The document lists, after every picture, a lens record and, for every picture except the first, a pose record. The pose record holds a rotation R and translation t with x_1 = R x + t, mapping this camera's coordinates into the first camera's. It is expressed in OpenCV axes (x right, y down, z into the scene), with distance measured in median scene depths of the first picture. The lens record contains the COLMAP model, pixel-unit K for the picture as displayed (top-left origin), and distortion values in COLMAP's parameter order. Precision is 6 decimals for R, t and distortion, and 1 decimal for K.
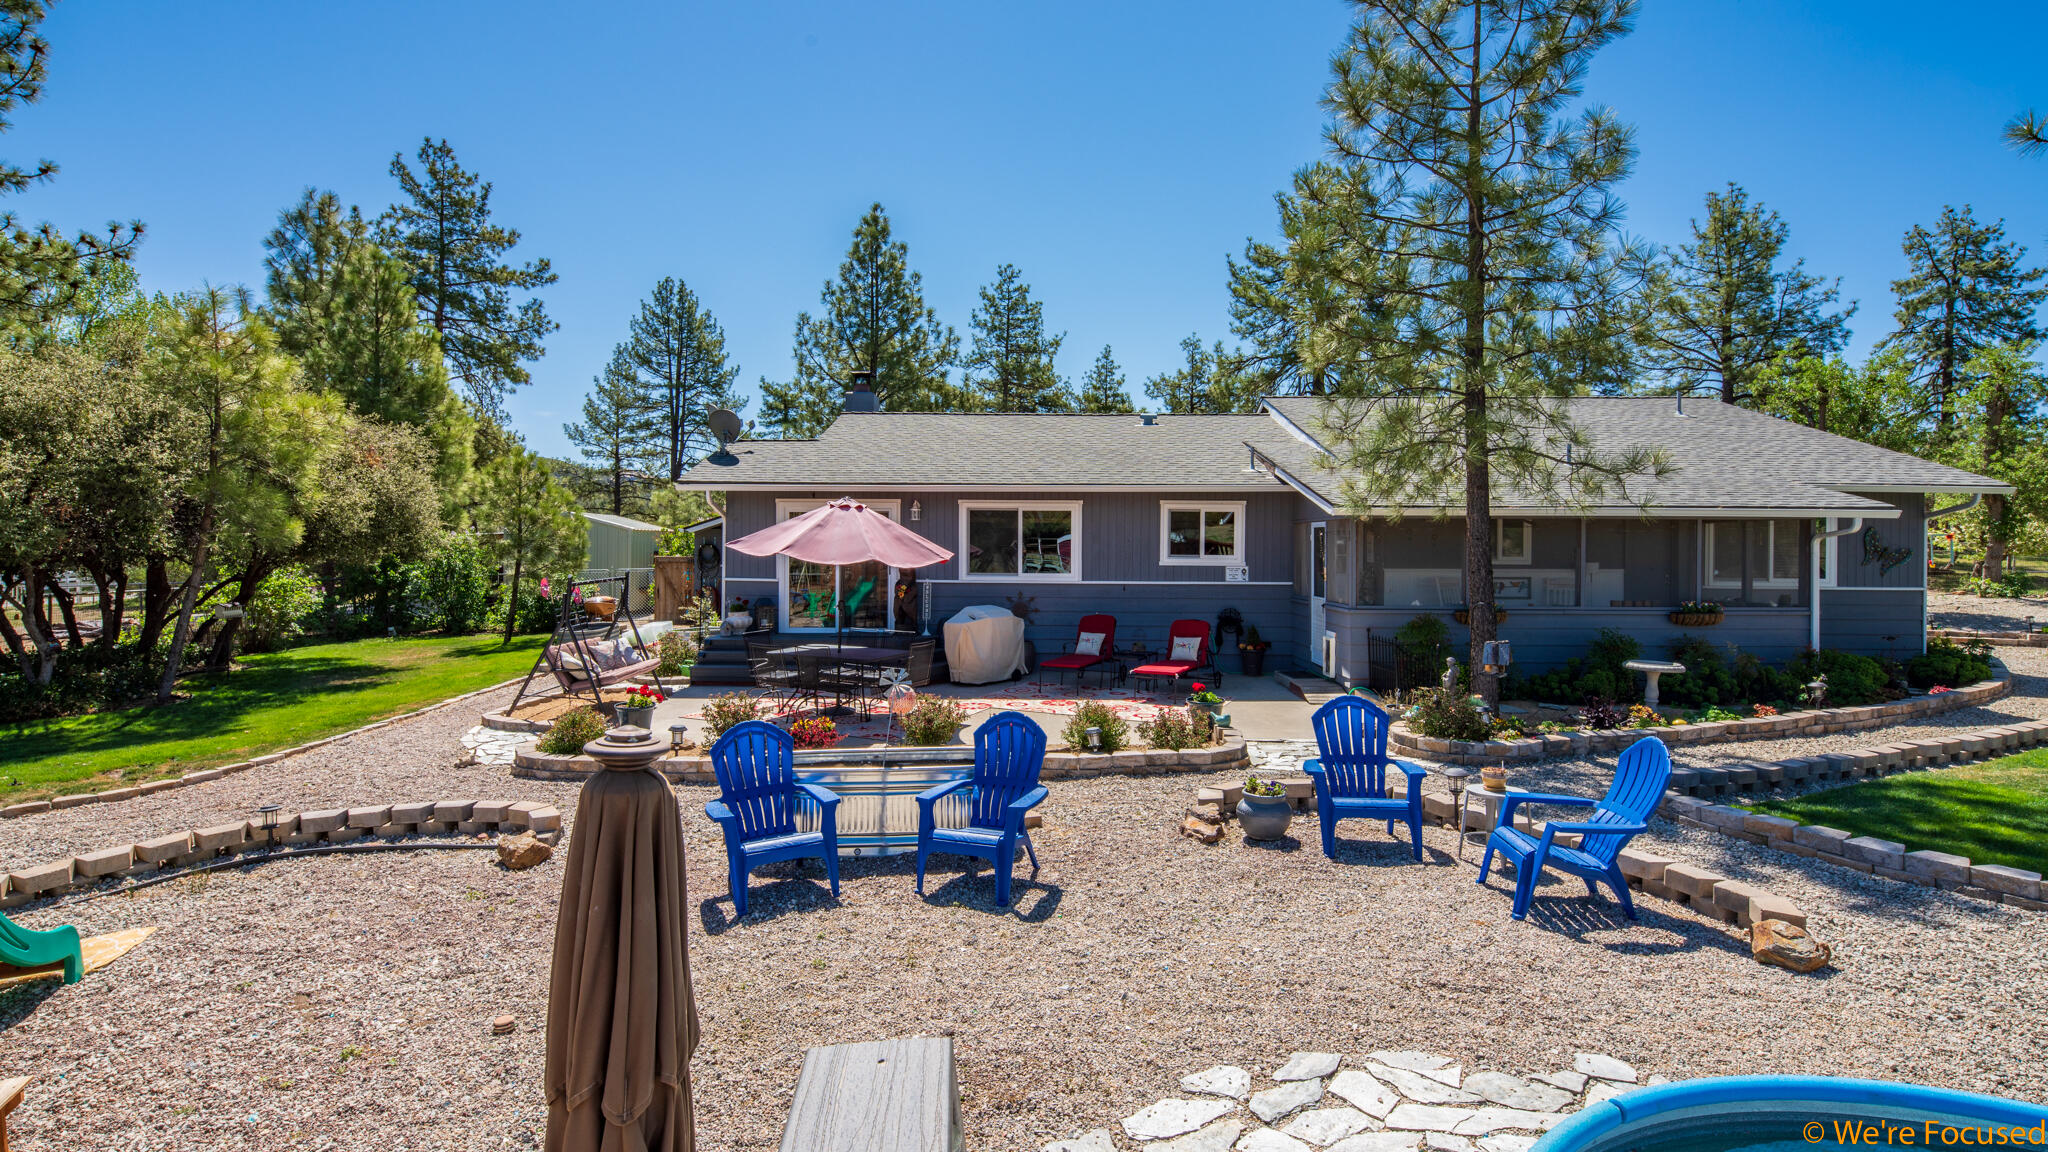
lens RADIAL K [[1019.1, 0, 1028.0], [0, 1019.1, 550.4], [0, 0, 1]] dist [0.008961, -0.009333]
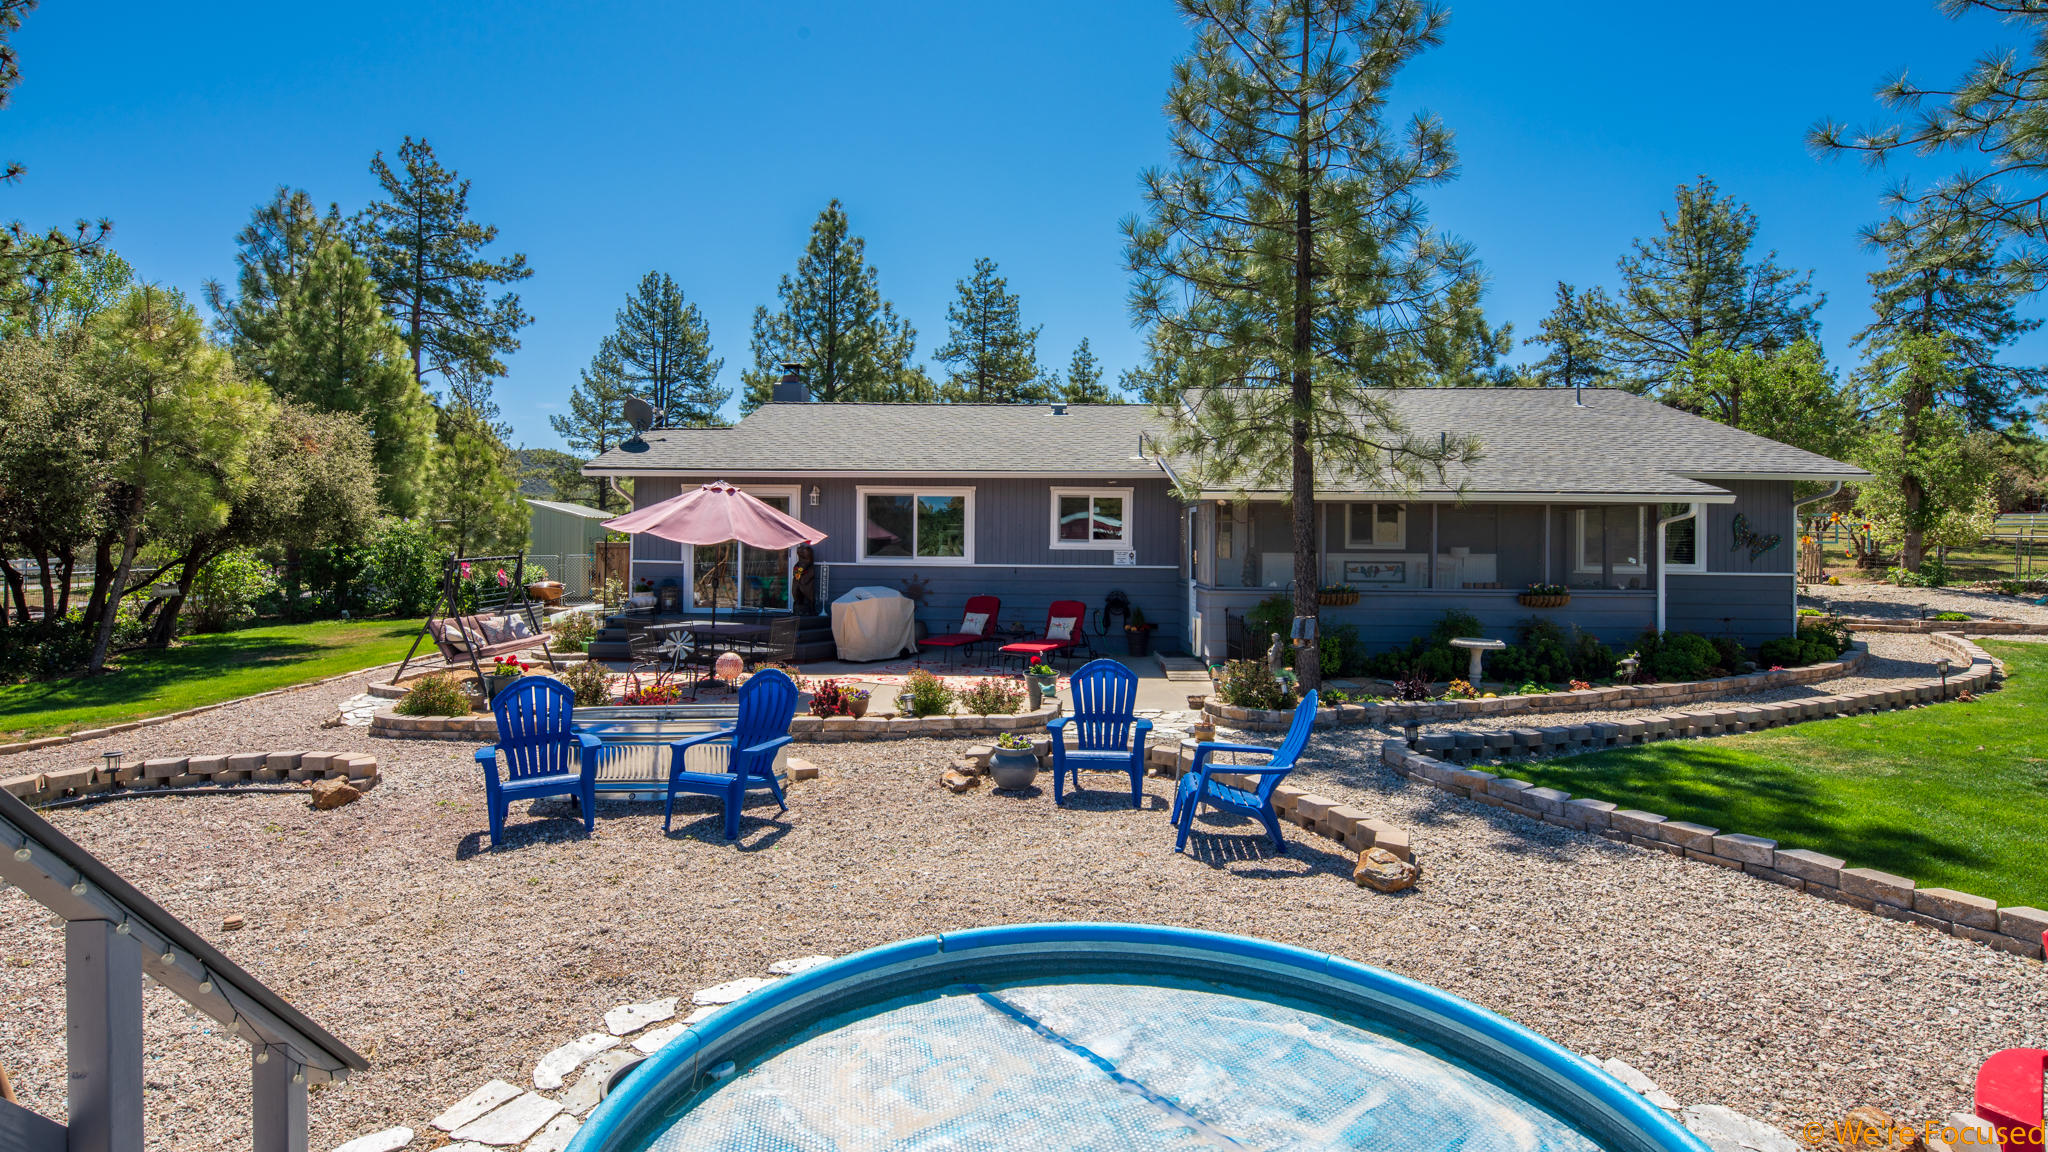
lens RADIAL K [[1027.0, 0, 1017.5], [0, 1027.0, 530.7], [0, 0, 1]] dist [0.009267, -0.008183]
pose [[0.999818, 0.003077, -0.018821, 0.115869], [-0.003328, 0.999906, -0.013333, 0.009897], [0.018779, 0.013393, 0.999734, -0.044922]]
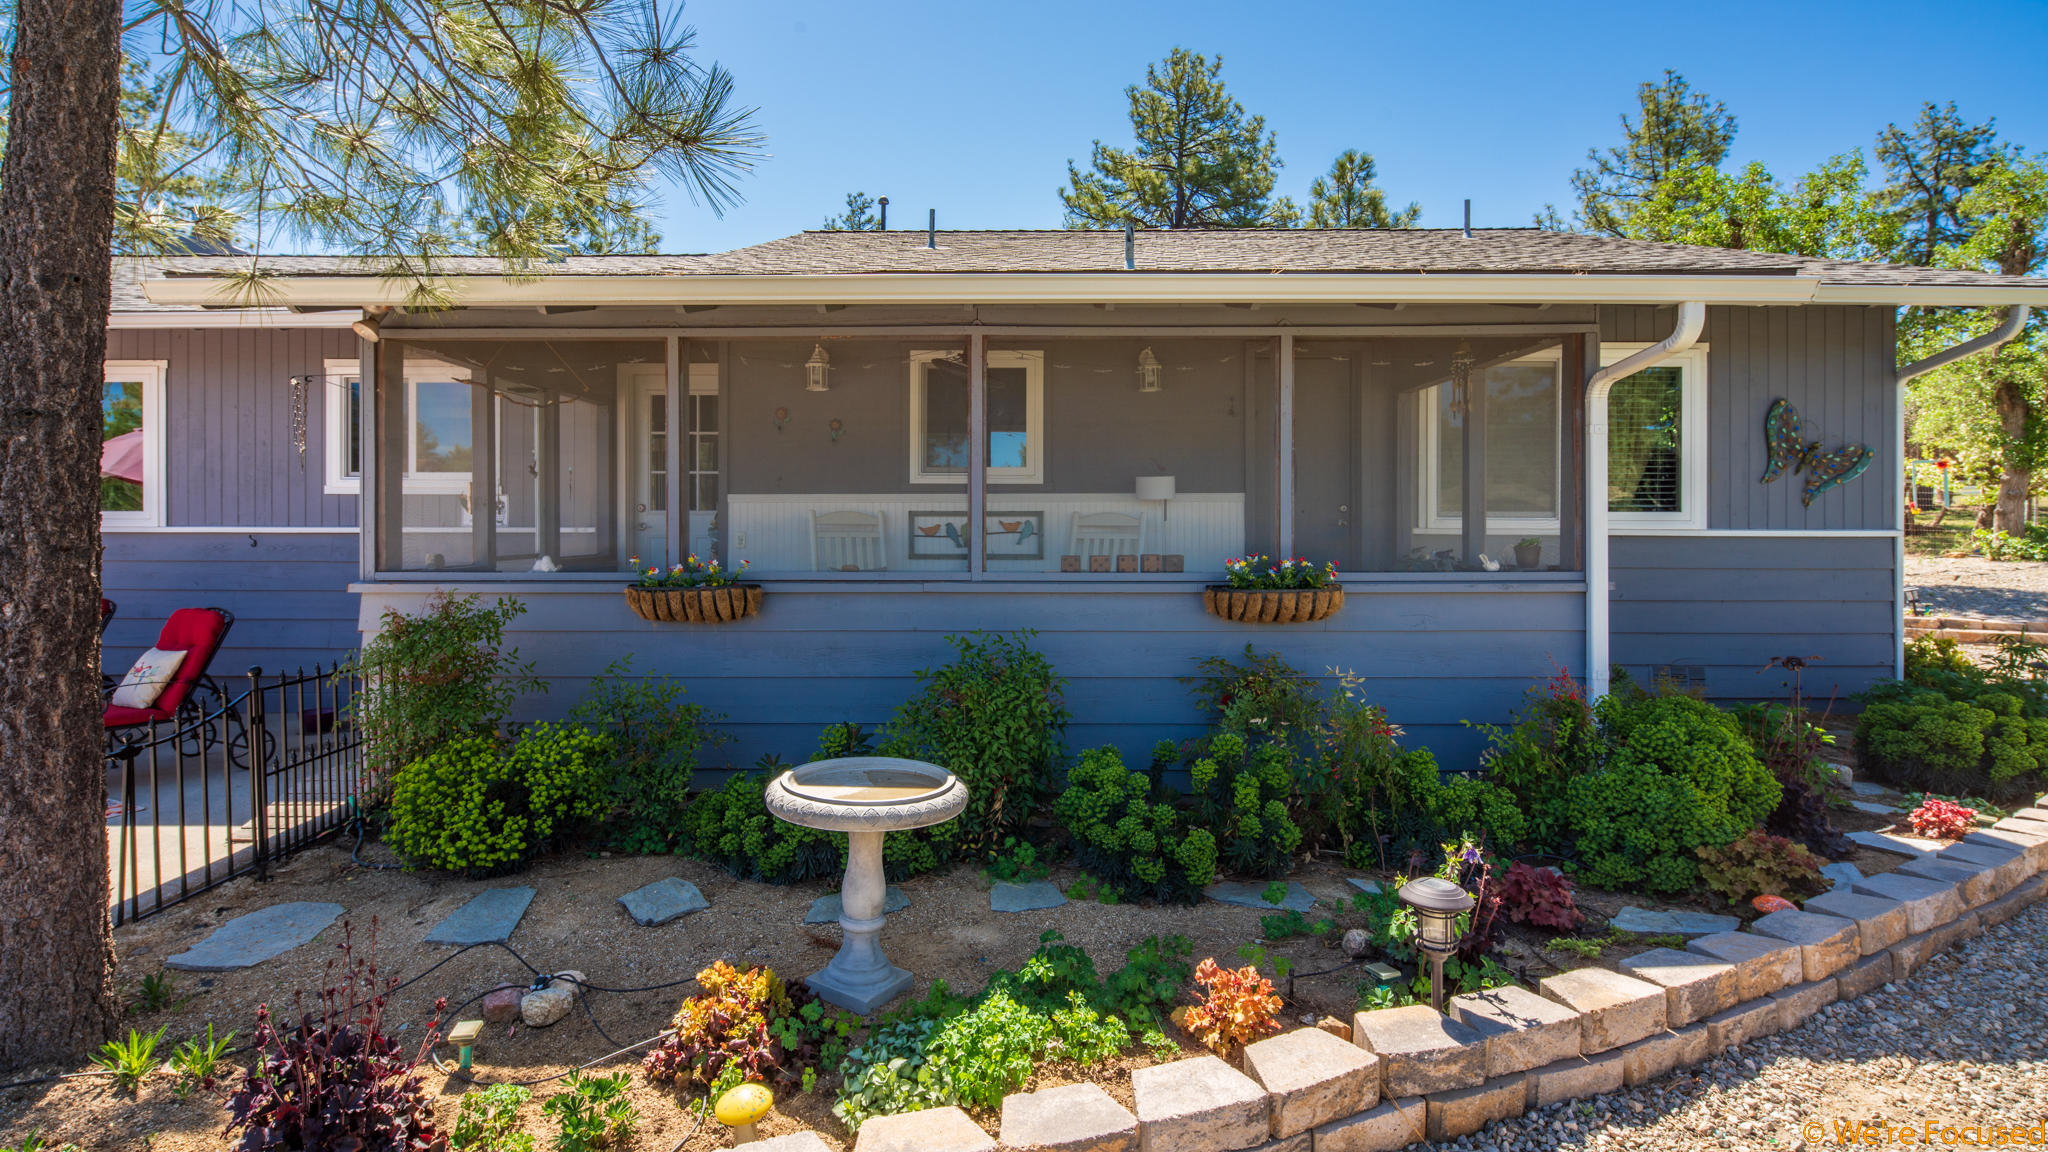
lens RADIAL K [[1007.0, 0, 1025.5], [0, 1007.0, 524.0], [0, 0, 1]] dist [0.001619, -0.004856]
pose [[0.999990, -0.004078, 0.001790, 0.469387], [0.004086, 0.999981, -0.004522, 0.032741], [-0.001771, 0.004529, 0.999988, 0.530652]]
